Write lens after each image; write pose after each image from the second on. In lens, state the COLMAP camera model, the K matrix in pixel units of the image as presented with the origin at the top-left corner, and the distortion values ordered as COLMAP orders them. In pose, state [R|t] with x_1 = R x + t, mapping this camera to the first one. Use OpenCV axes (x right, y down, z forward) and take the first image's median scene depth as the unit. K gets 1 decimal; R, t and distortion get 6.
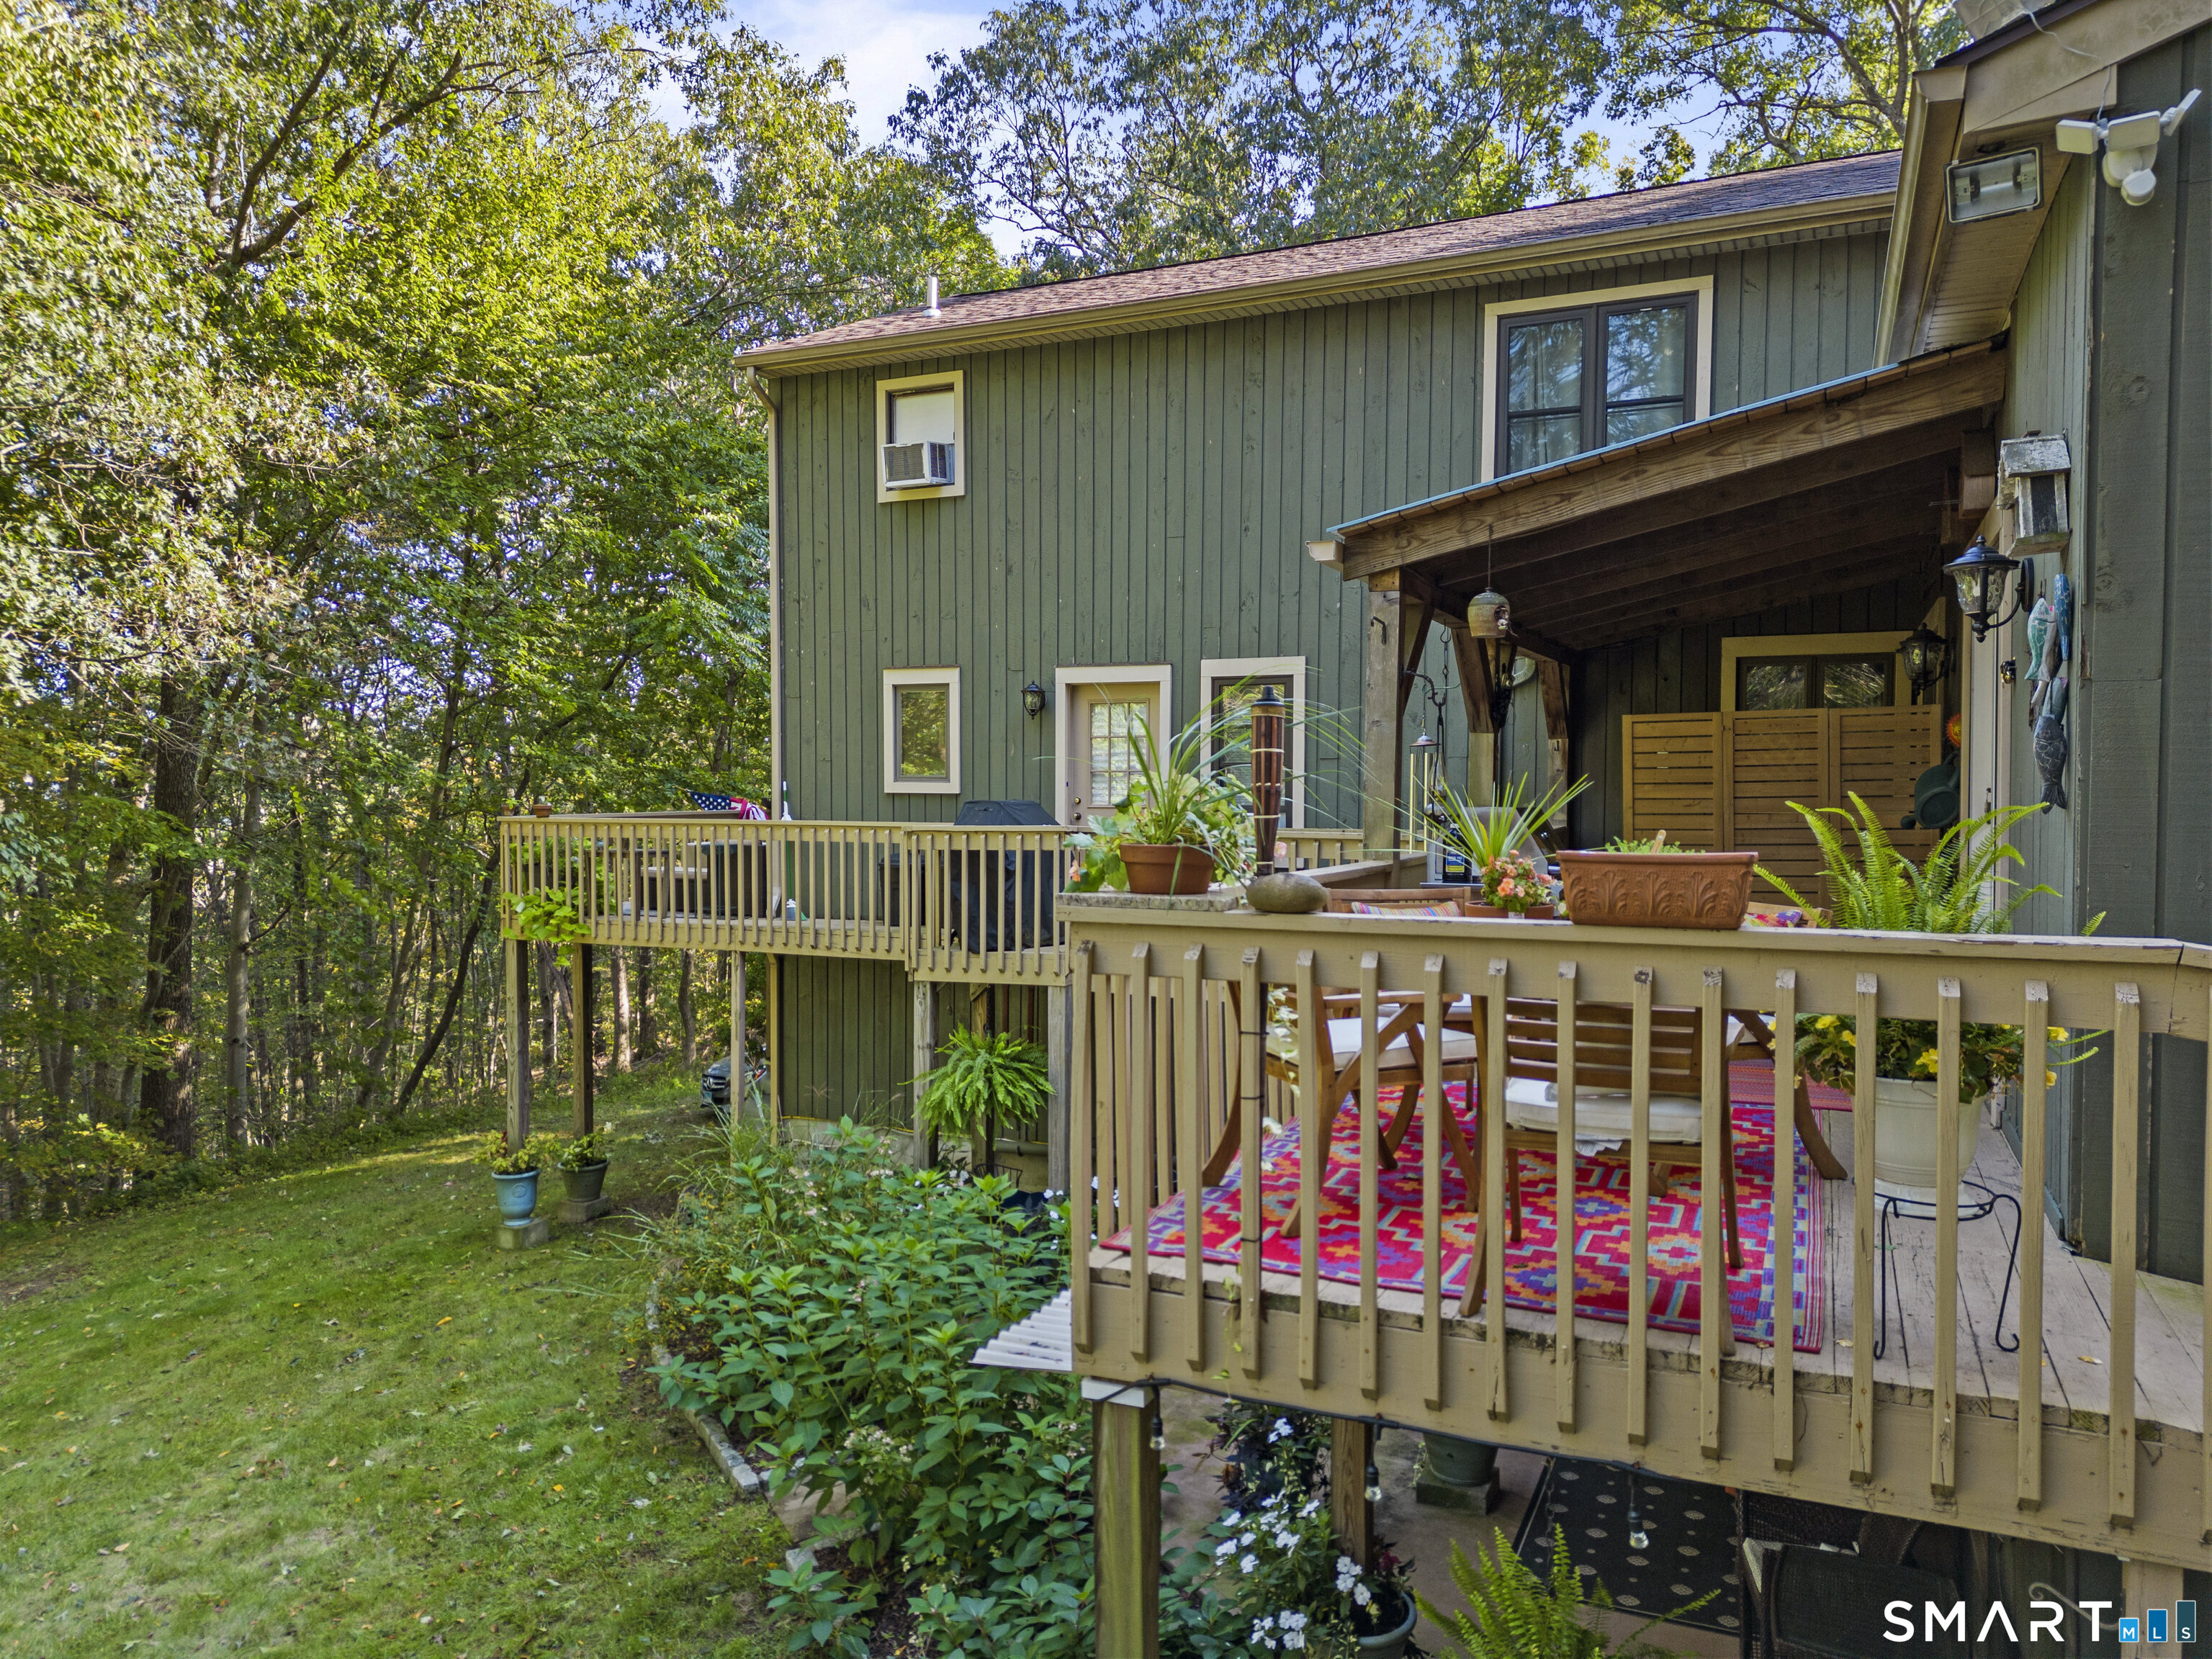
lens RADIAL K [[1542.1, 0, 1106.0], [0, 1542.1, 829.5], [0, 0, 1]] dist [0.101157, -0.086282]
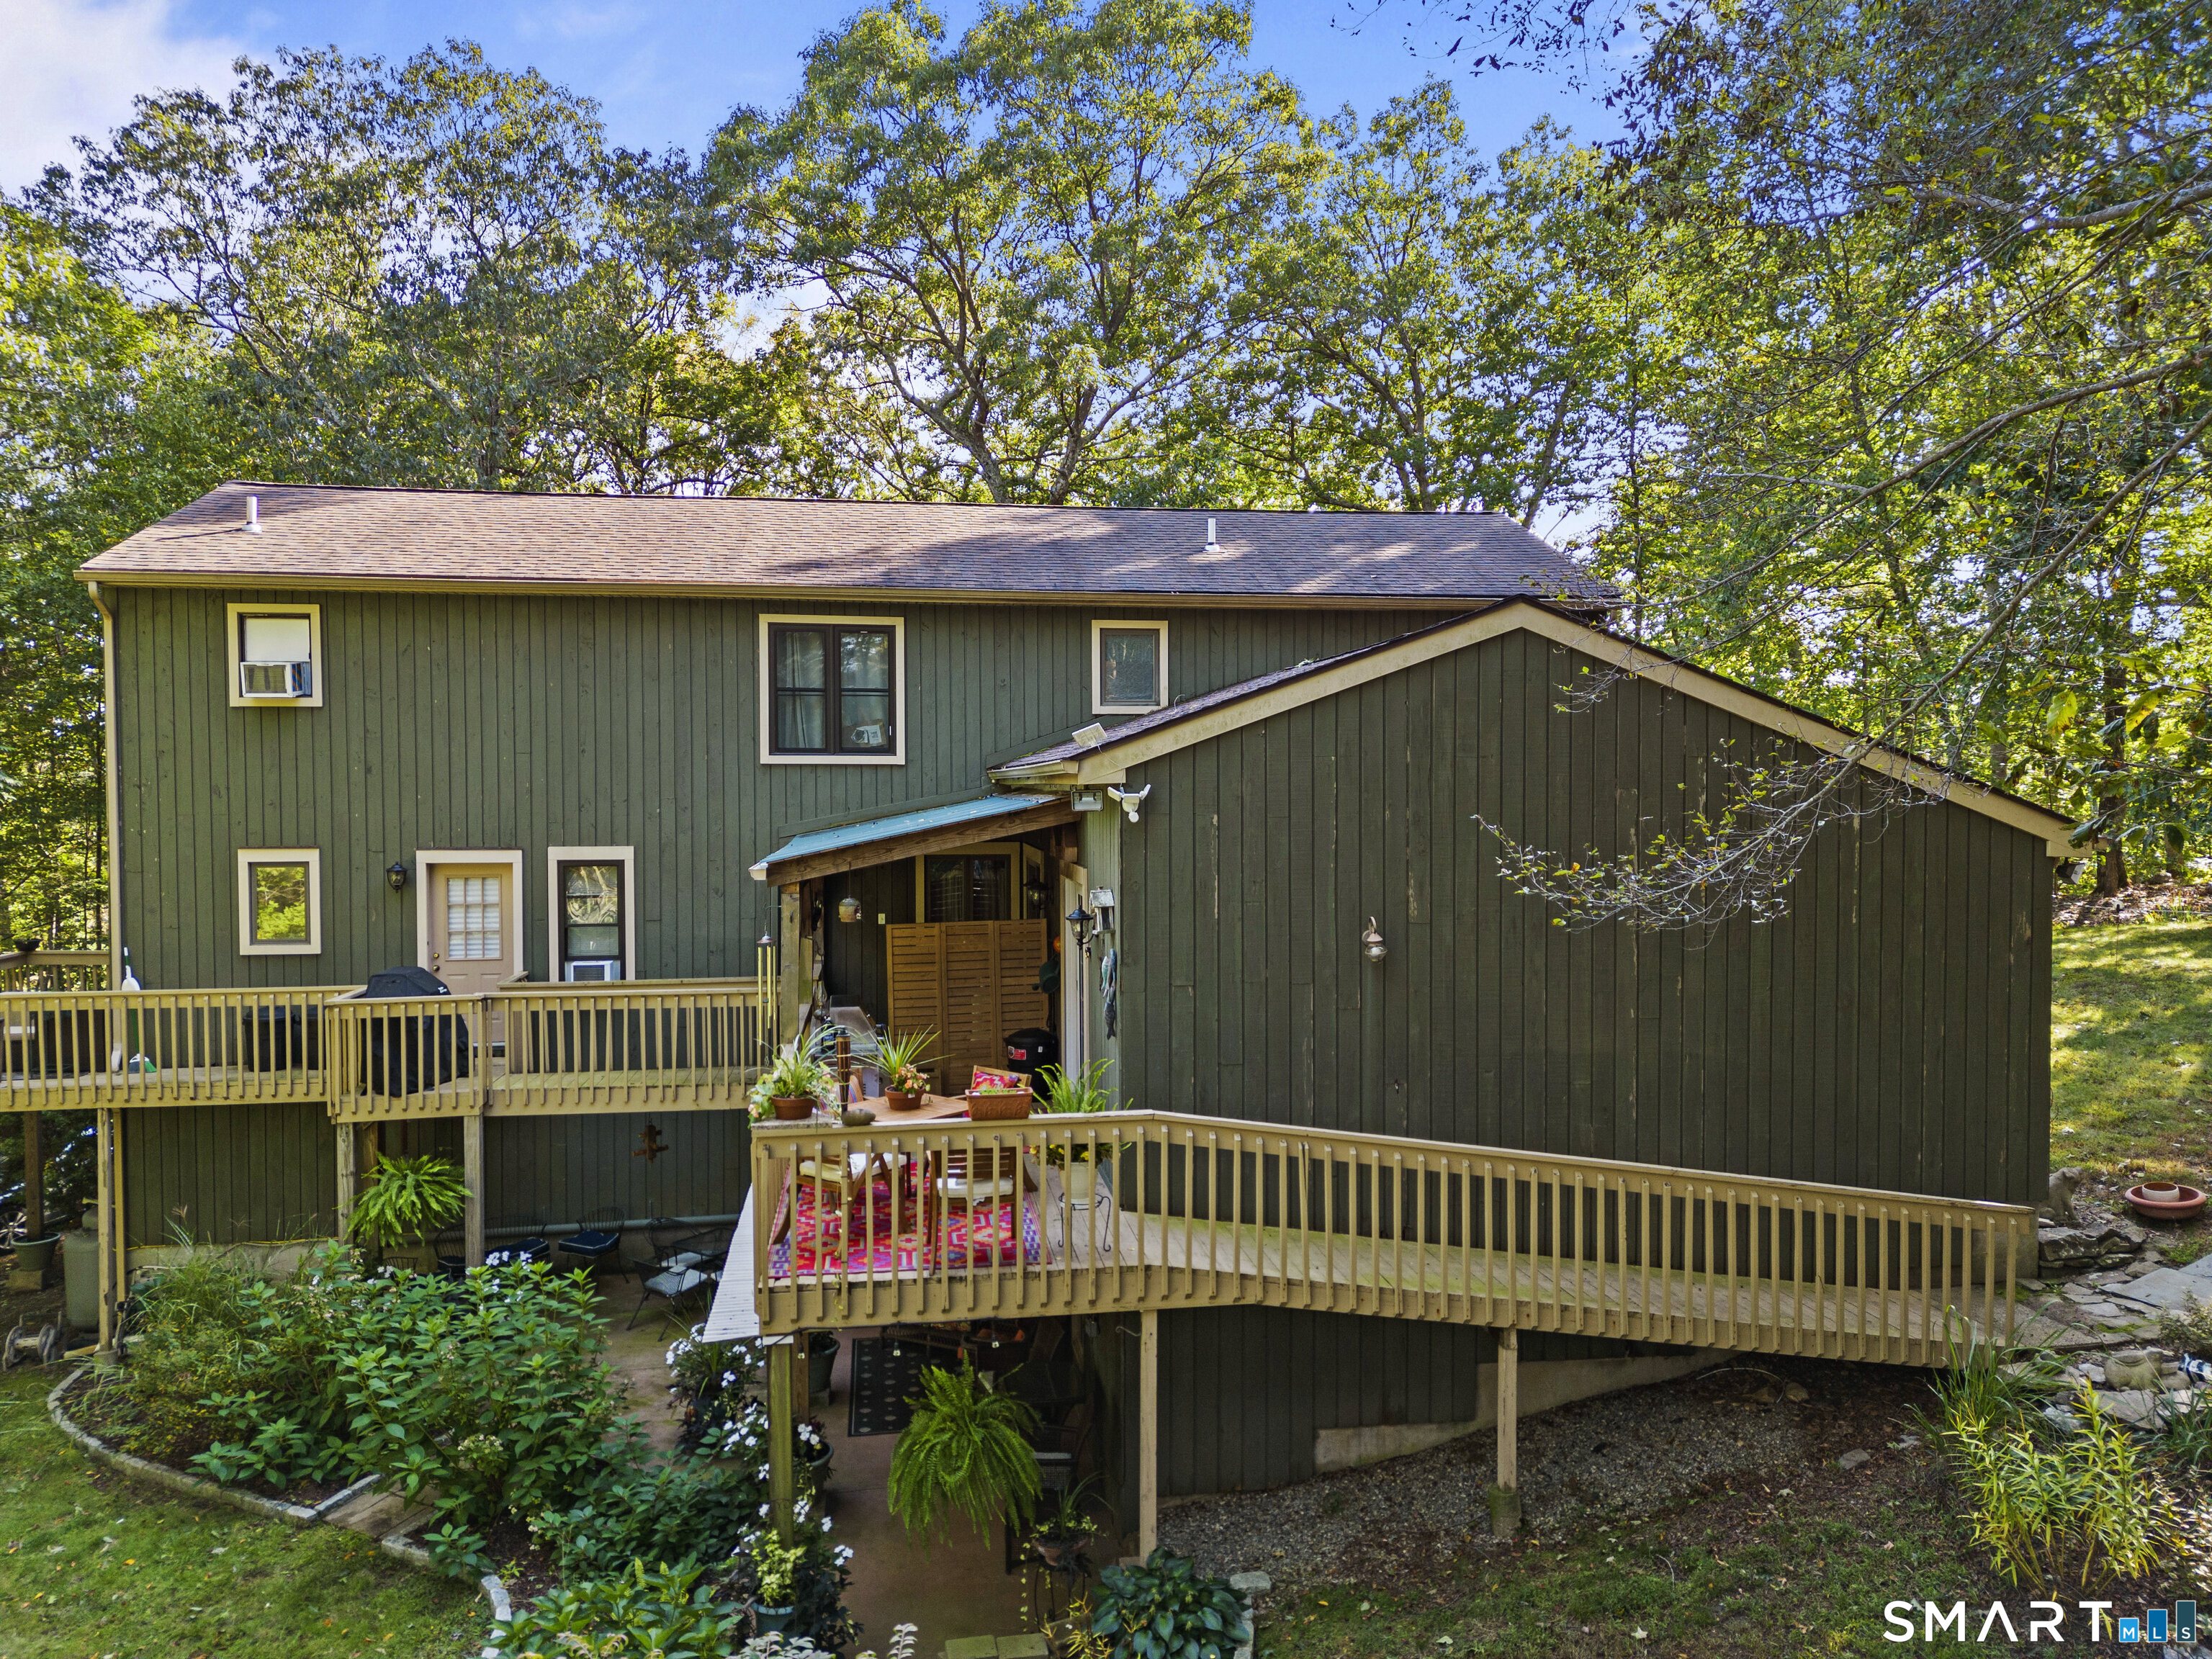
lens RADIAL K [[1557.6, 0, 1106.0], [0, 1557.6, 829.5], [0, 0, 1]] dist [0.026781, -0.003436]
pose [[0.841568, -0.024495, 0.539595, -0.282657], [0.023941, 0.999681, 0.008041, -0.137173], [-0.539620, 0.006151, 0.841886, -0.415844]]
